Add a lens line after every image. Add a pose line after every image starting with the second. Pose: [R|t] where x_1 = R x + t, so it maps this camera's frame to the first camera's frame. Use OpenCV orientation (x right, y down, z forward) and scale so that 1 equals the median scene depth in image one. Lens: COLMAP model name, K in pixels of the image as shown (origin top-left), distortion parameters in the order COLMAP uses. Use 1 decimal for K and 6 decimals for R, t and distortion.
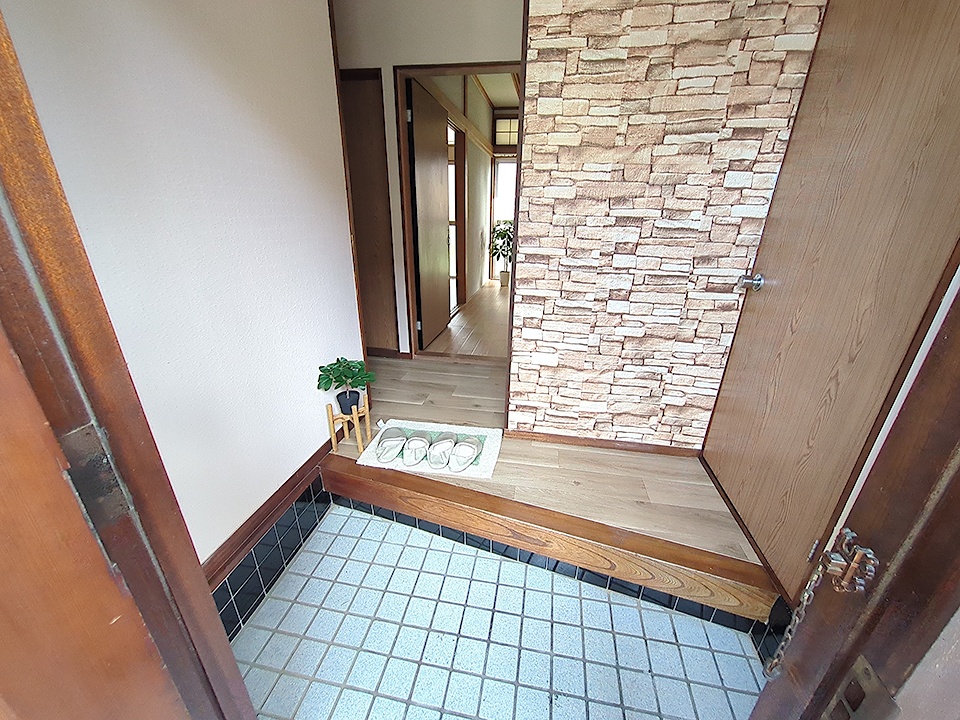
lens RADIAL K [[379.2, 0, 479.5], [0, 379.2, 360.0], [0, 0, 1]] dist [0.004116, -0.000018]
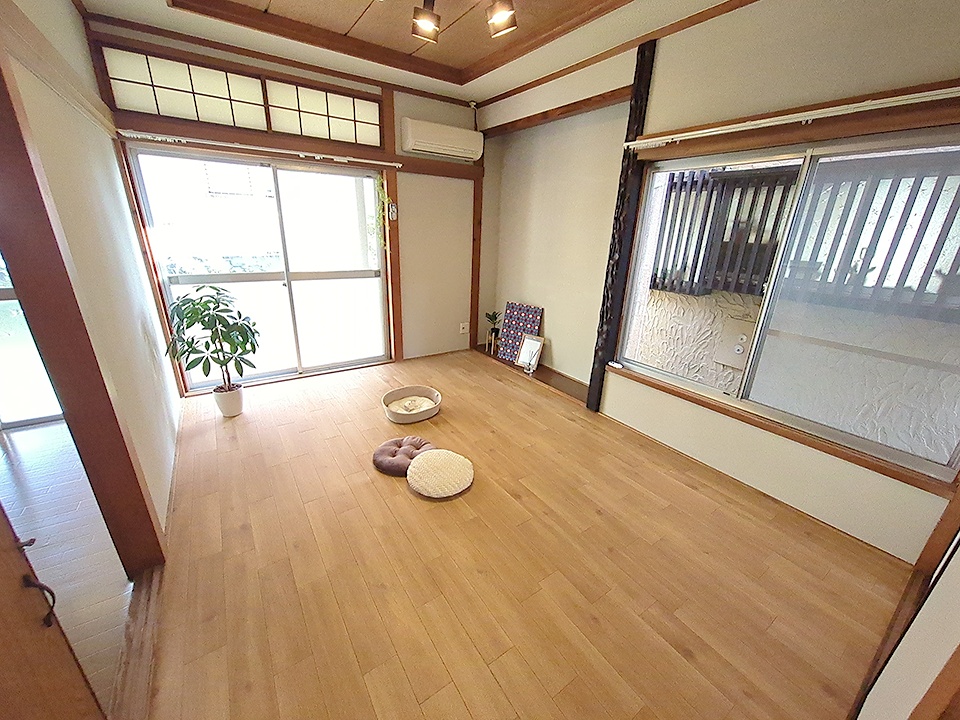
lens RADIAL K [[379.2, 0, 489.9], [0, 379.2, 353.9], [0, 0, 1]] dist [0.004116, -0.000018]
pose [[0.704265, -0.224103, 0.673639, -0.012000], [0.237839, 0.968516, 0.073548, -0.239467], [-0.668912, 0.108420, 0.735392, 0.448719]]
